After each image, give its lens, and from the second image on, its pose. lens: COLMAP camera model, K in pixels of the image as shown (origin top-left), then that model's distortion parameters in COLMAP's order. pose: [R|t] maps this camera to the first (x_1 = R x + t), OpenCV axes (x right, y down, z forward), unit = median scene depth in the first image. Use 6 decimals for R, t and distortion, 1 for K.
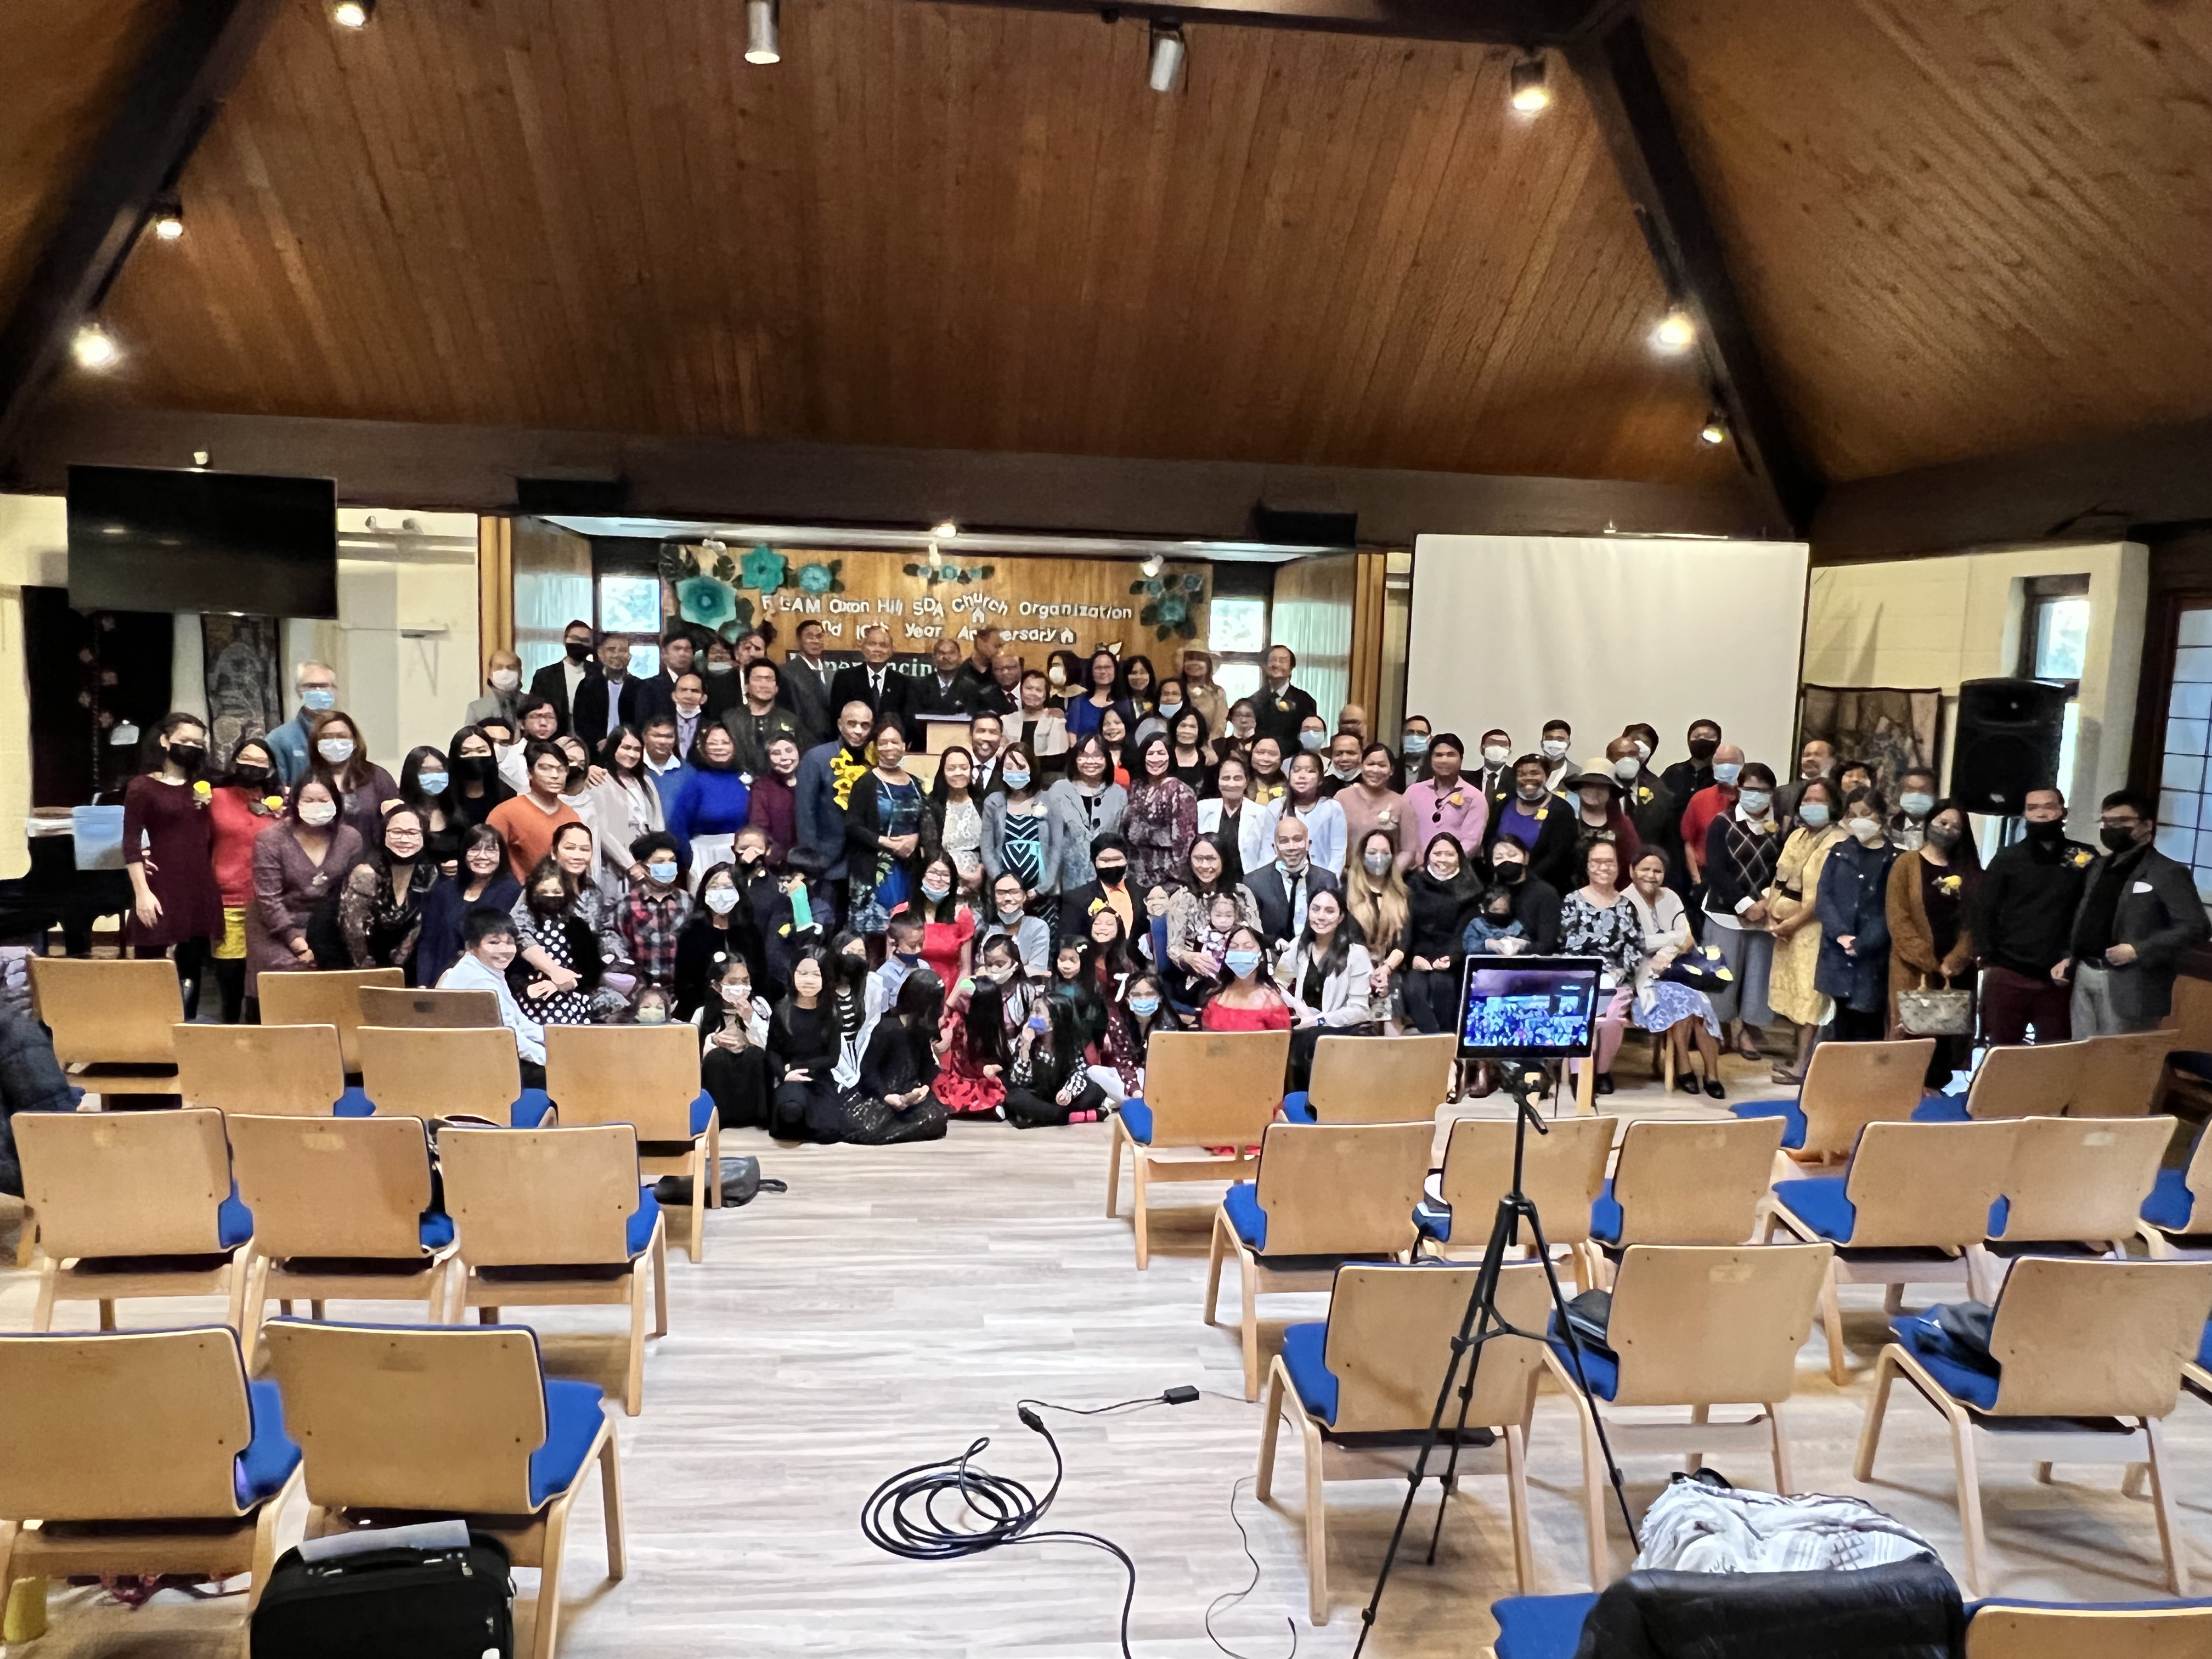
lens RADIAL K [[1563.3, 0, 1099.9], [0, 1563.3, 833.9], [0, 0, 1]] dist [-0.000806, -0.002322]
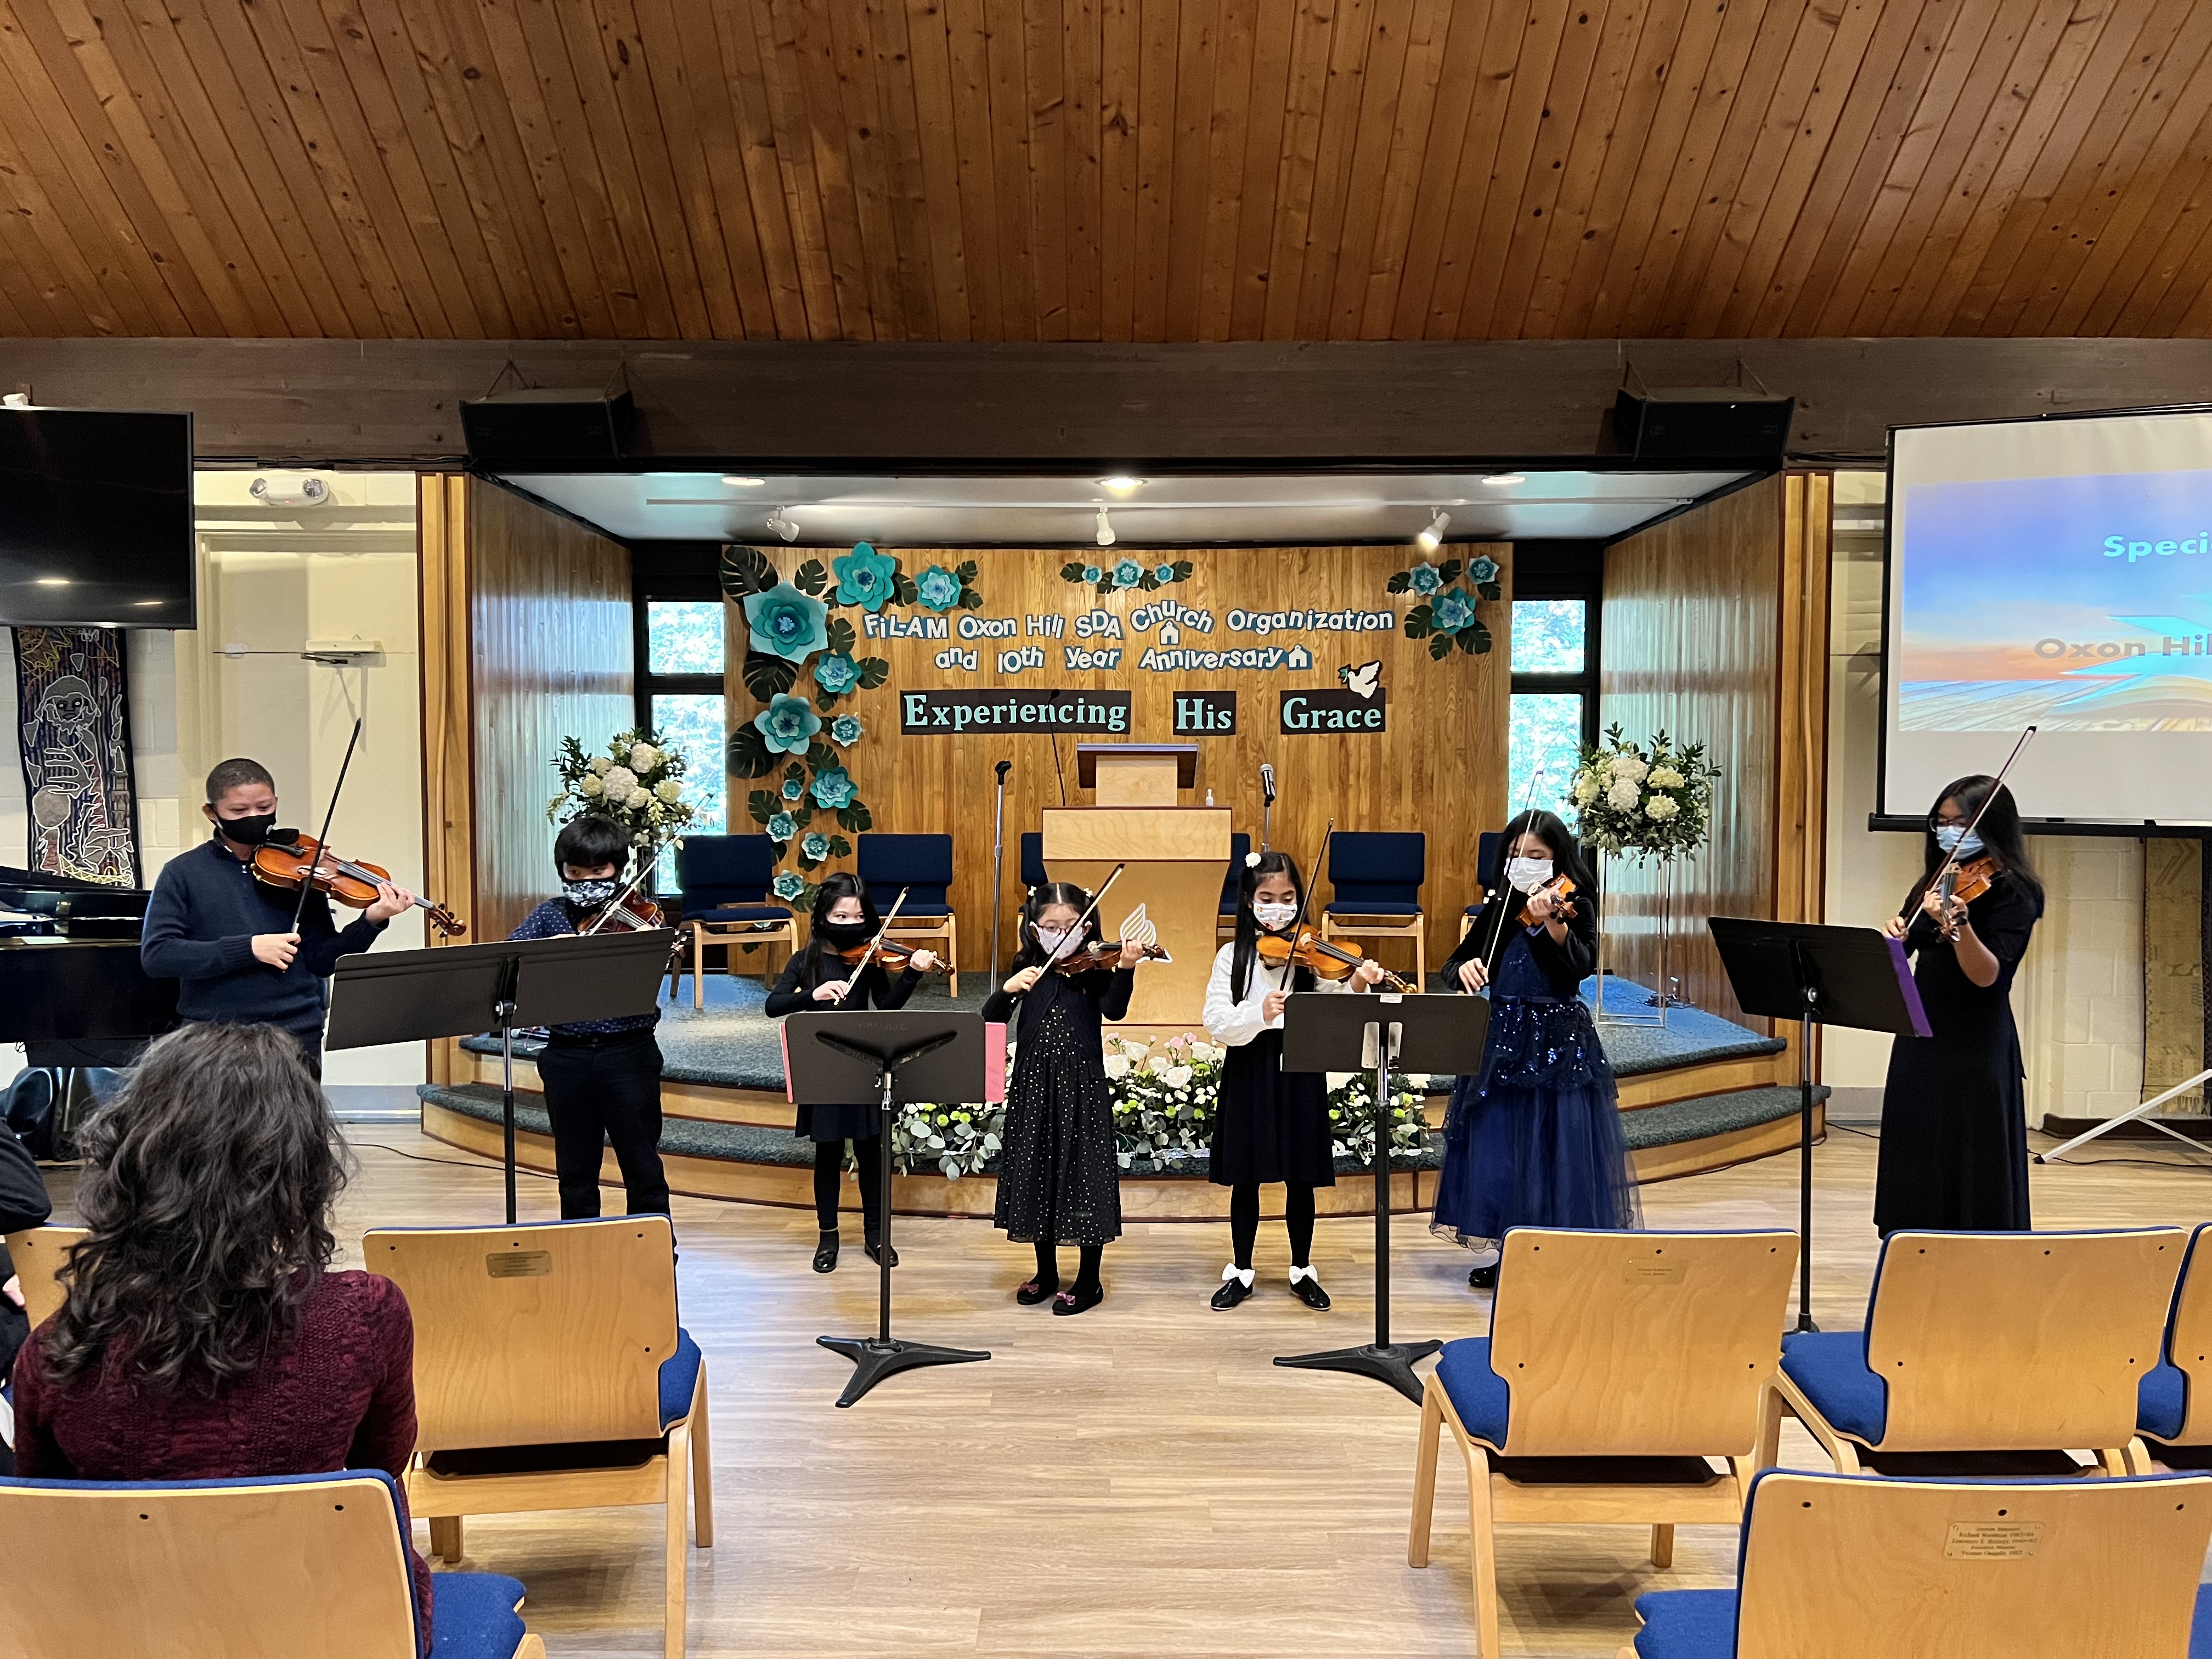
lens RADIAL K [[1656.4, 0, 1094.6], [0, 1656.4, 839.7], [0, 0, 1]] dist [0.093487, -0.128606]
pose [[0.992602, -0.028120, -0.118114, -0.037237], [0.019250, 0.996954, -0.075578, 0.011059], [0.119880, 0.072745, 0.990120, 0.382185]]
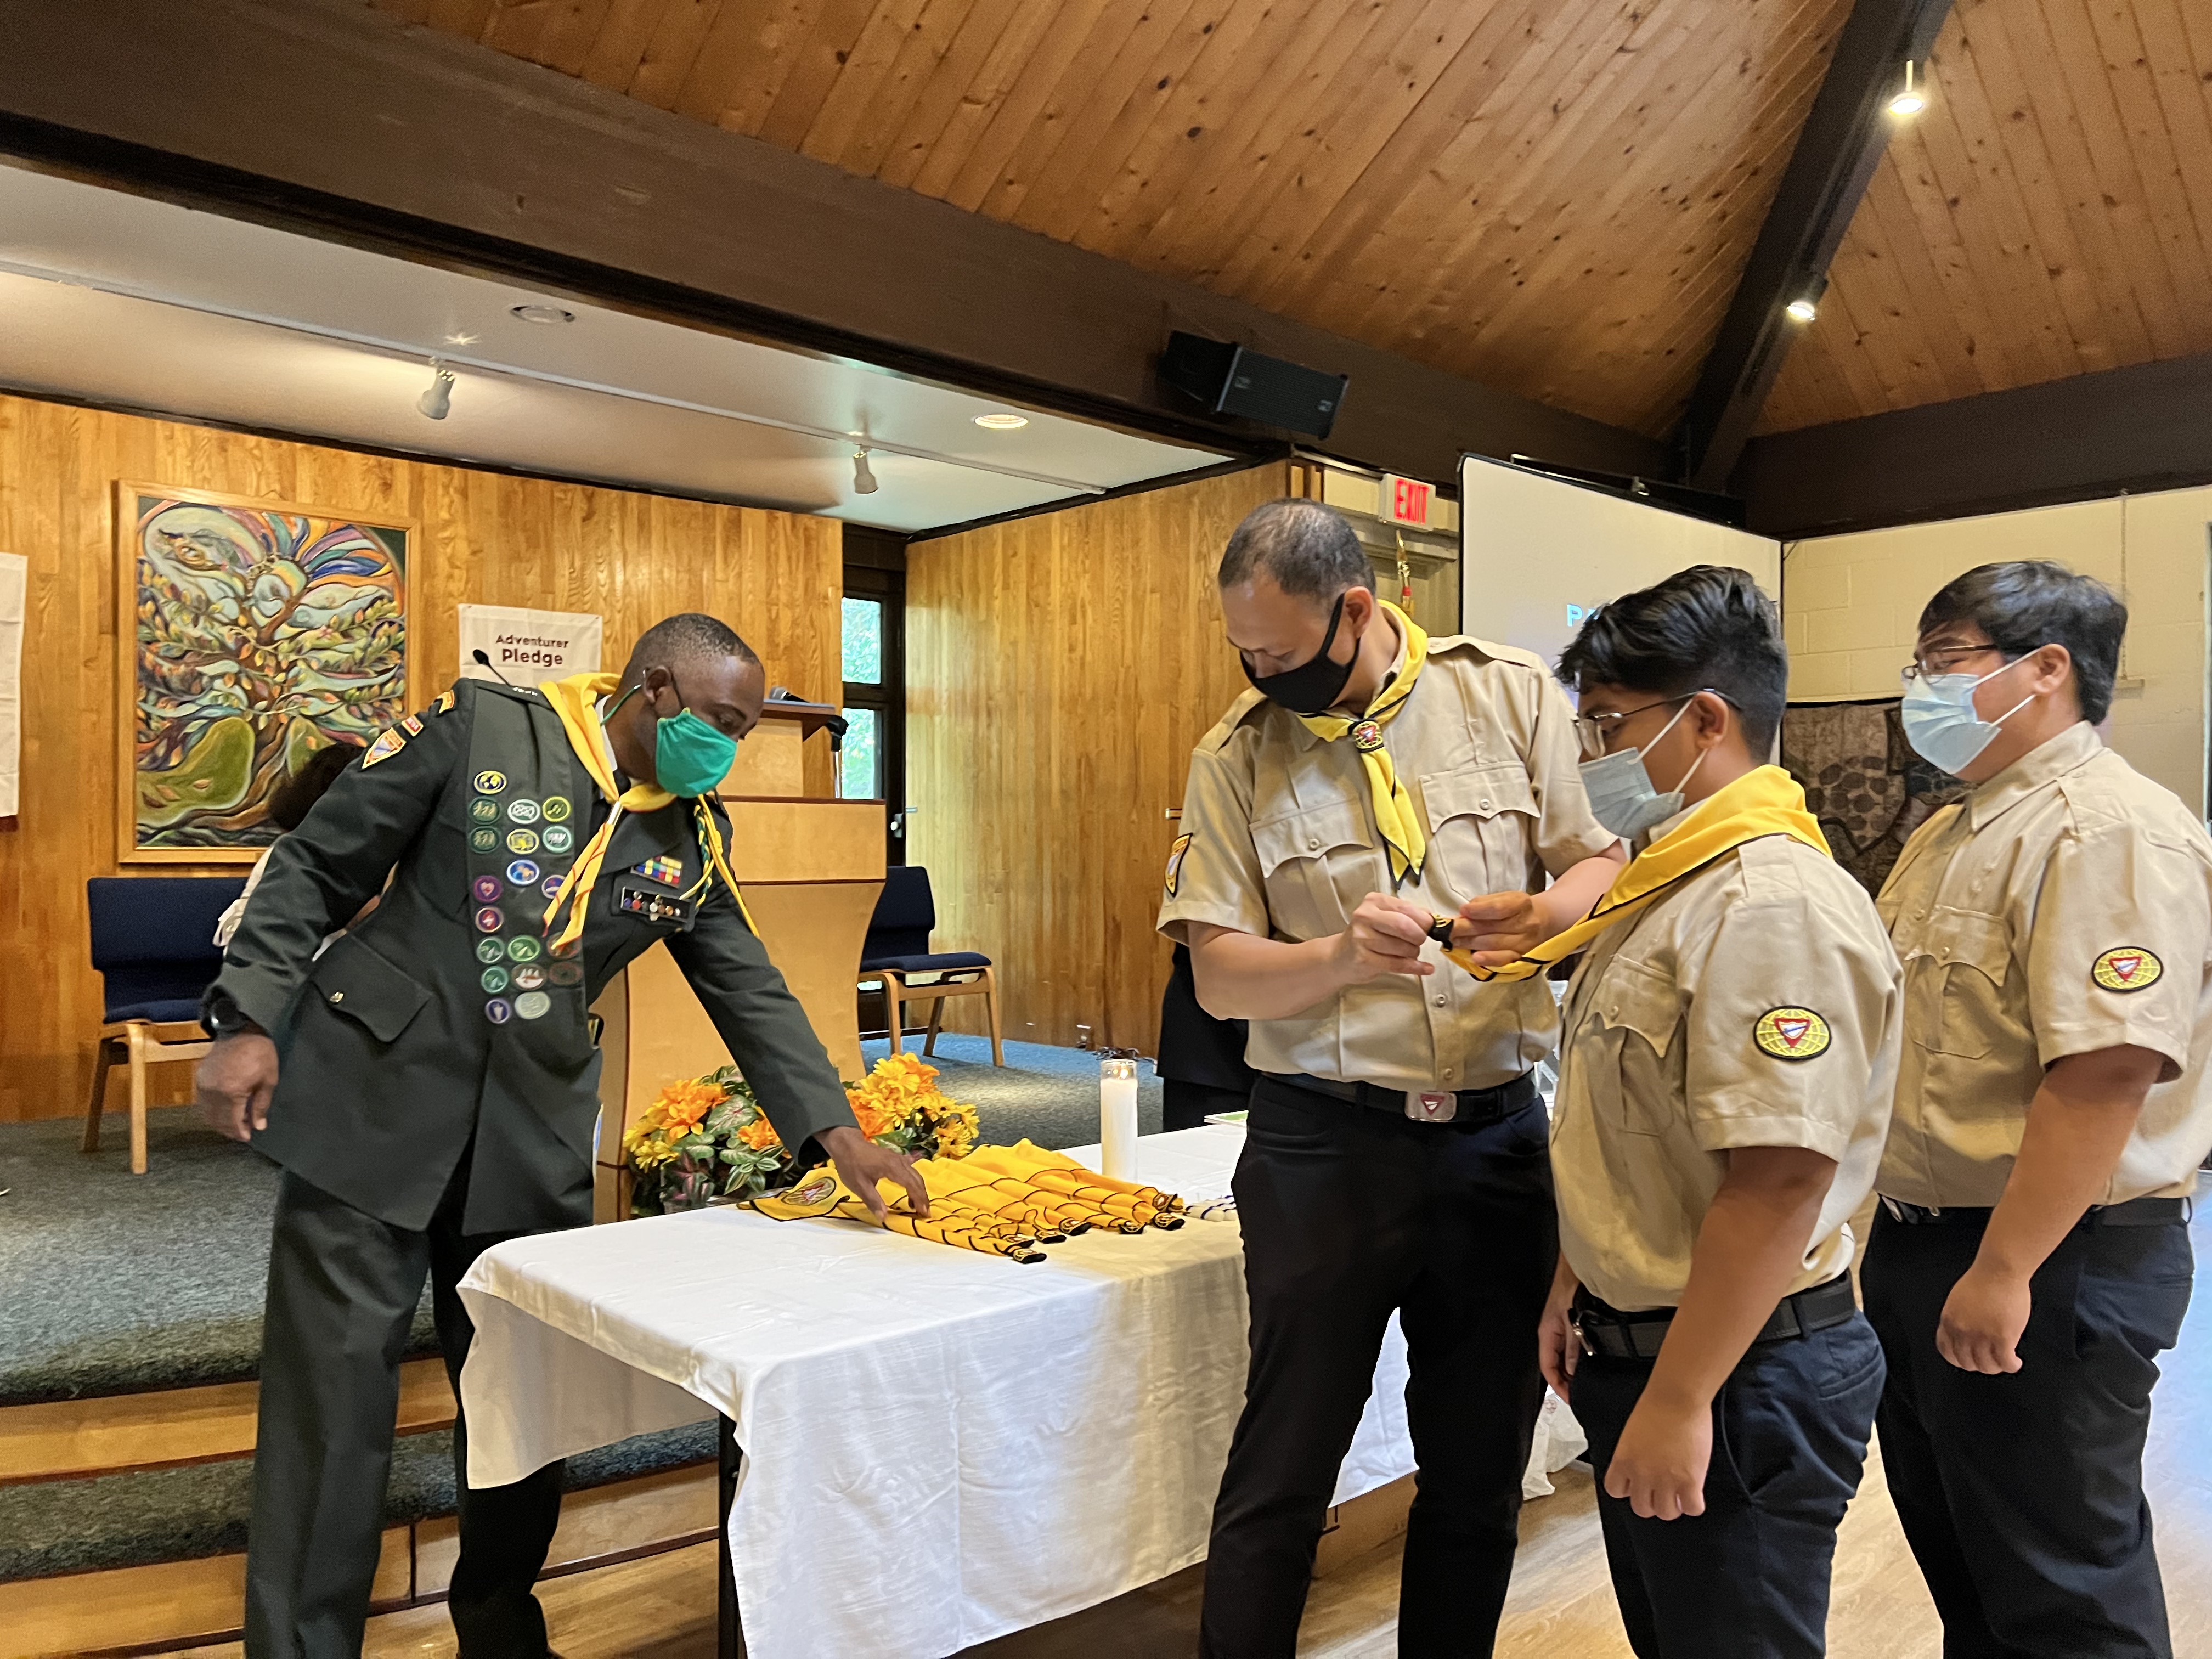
lens RADIAL K [[1657.7, 0, 1123.5], [0, 1657.7, 834.9], [0, 0, 1]] dist [0.038313, -0.046612]
pose [[0.797241, -0.028195, 0.603003, -0.299723], [0.095418, 0.992237, -0.079759, -0.003480], [-0.596073, 0.121124, 0.793742, 0.682990]]
